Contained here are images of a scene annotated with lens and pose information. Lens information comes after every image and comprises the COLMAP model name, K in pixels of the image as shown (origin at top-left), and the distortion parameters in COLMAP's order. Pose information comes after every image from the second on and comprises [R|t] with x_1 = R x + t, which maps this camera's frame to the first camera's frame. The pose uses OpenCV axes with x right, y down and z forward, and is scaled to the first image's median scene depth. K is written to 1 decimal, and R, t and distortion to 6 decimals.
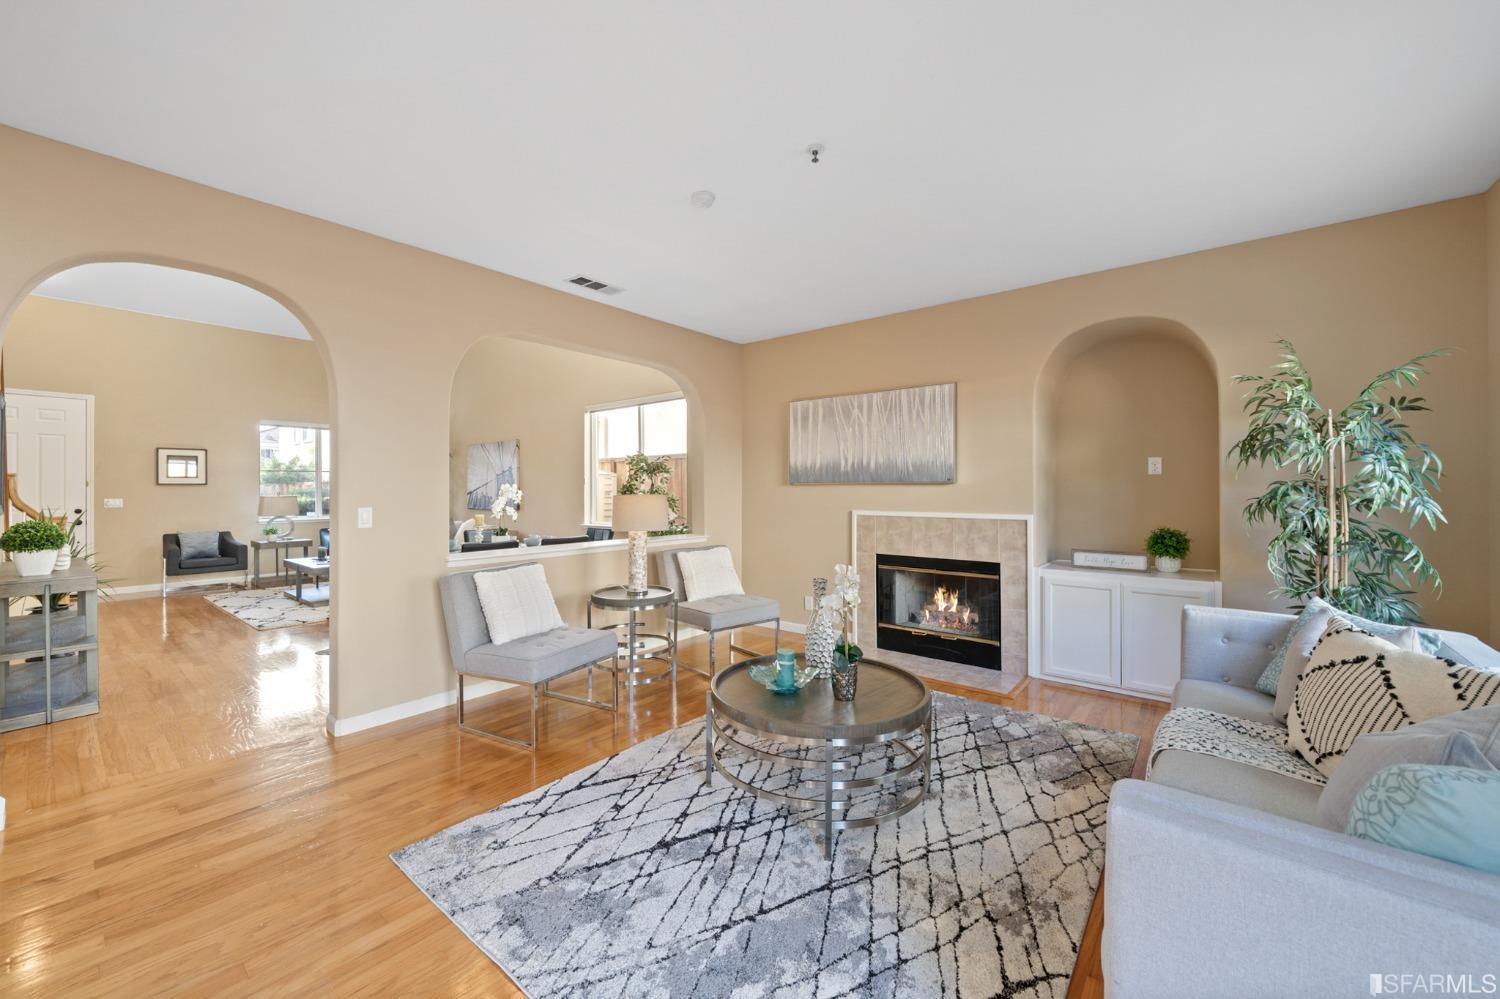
lens RADIAL K [[578.5, 0, 743.7], [0, 578.5, 488.6], [0, 0, 1]] dist [-0.008035, 0.000043]
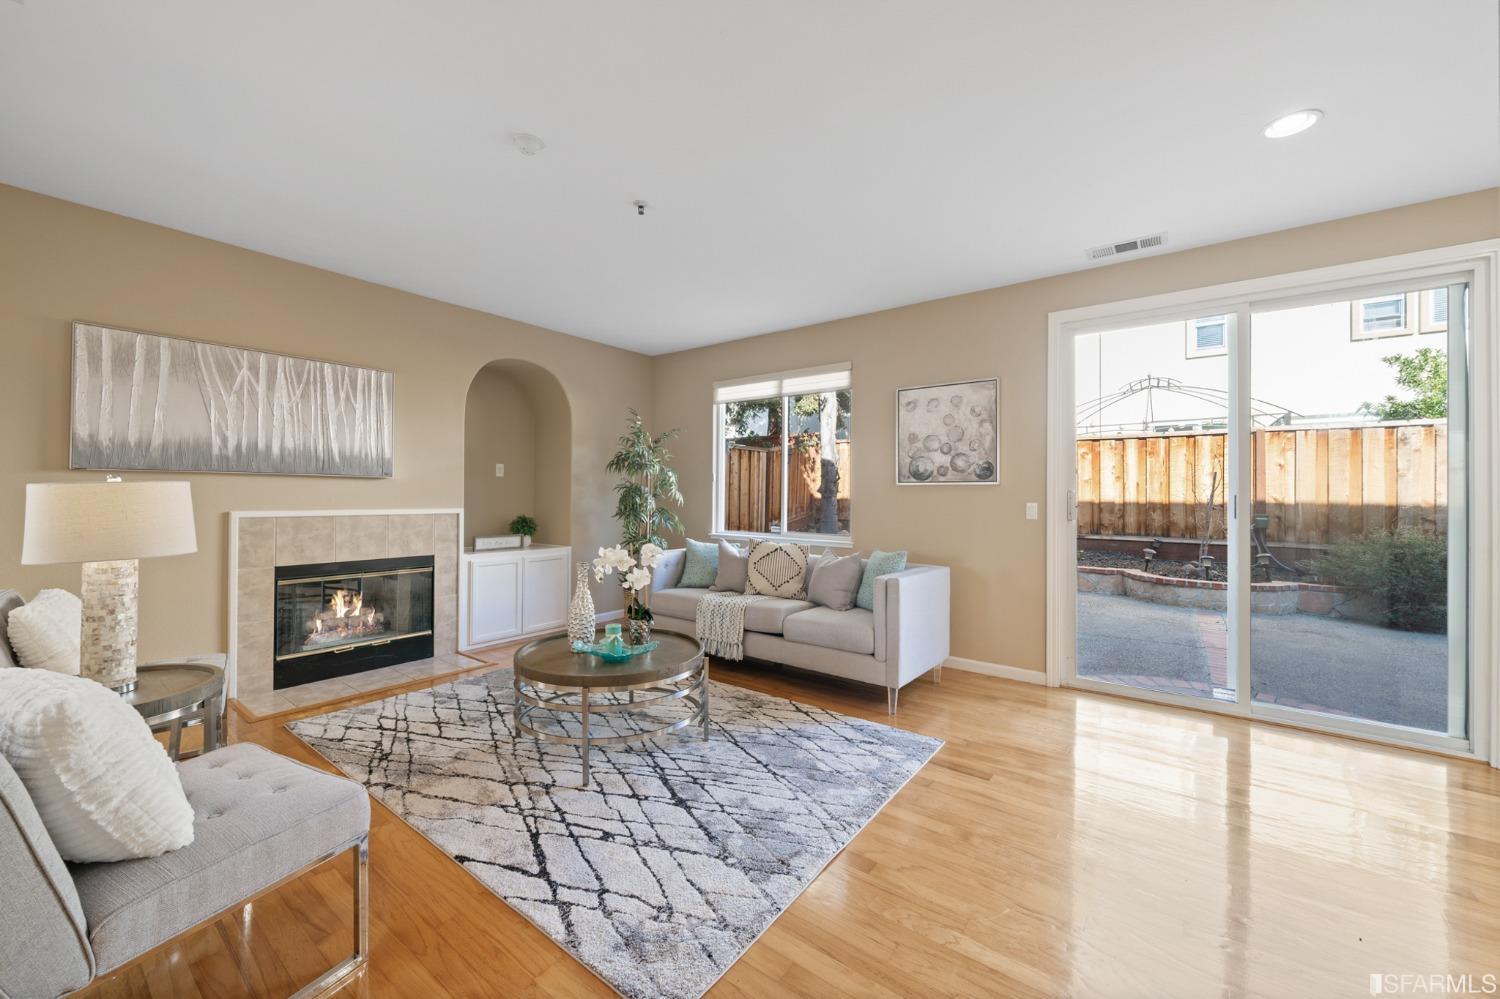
lens RADIAL K [[578.5, 0, 744.1], [0, 578.5, 499.9], [0, 0, 1]] dist [-0.008035, 0.000043]
pose [[-0.035331, -0.005908, 0.999358, -0.656091], [-0.010195, 0.999933, 0.005551, 0.016690], [-0.999324, -0.009992, -0.035389, 0.488064]]
